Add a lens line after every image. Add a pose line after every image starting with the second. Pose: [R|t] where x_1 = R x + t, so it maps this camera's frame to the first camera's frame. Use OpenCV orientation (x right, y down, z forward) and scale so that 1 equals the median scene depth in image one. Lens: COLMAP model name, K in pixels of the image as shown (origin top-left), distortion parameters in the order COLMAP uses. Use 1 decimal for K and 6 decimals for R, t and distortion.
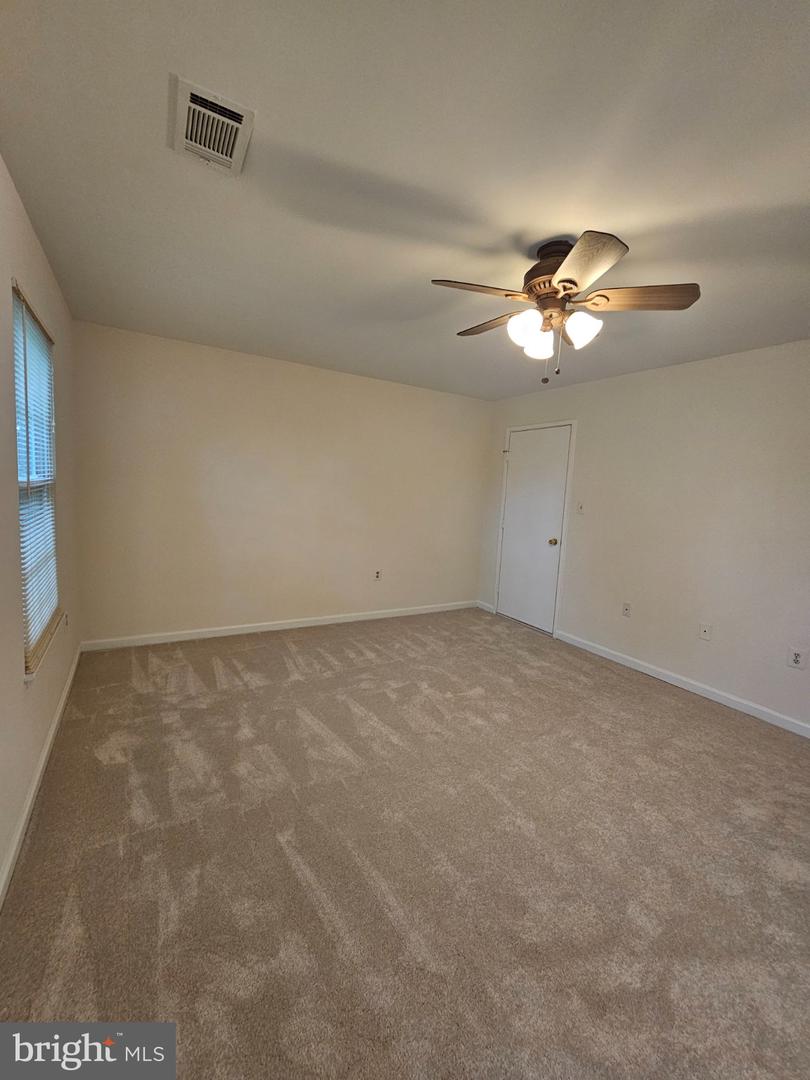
lens RADIAL K [[435.8, 0, 409.7], [0, 435.8, 540.7], [0, 0, 1]] dist [0.000290, -0.000237]
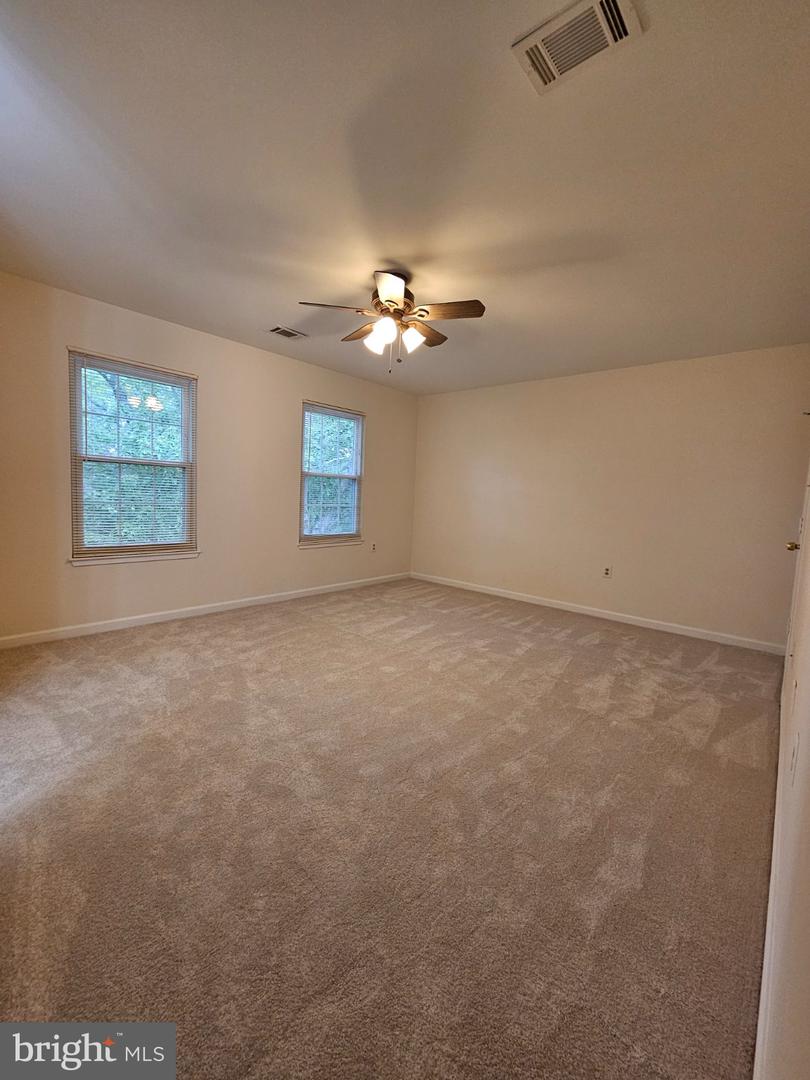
lens RADIAL K [[446.1, 0, 404.1], [0, 446.1, 533.6], [0, 0, 1]] dist [0.001001, 0.000335]
pose [[0.344991, 0.059557, -0.936715, 1.877085], [-0.133154, 0.990997, 0.013968, 0.109847], [0.929113, 0.119908, 0.349815, 0.614826]]
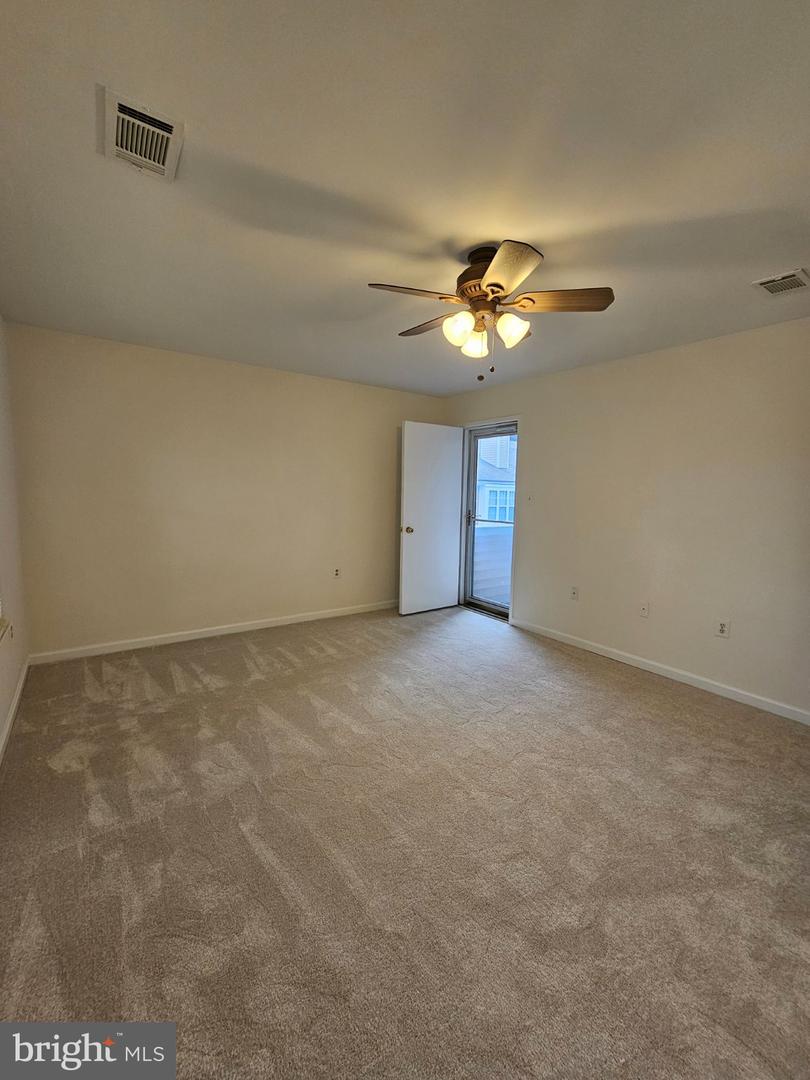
lens RADIAL K [[436.4, 0, 405.0], [0, 436.4, 540.0], [0, 0, 1]] dist [0.000091, 0.000491]
pose [[0.996425, -0.041926, 0.073338, 0.035427], [0.041825, 0.999121, 0.002920, 0.017856], [-0.073396, 0.000158, 0.997303, -0.052661]]
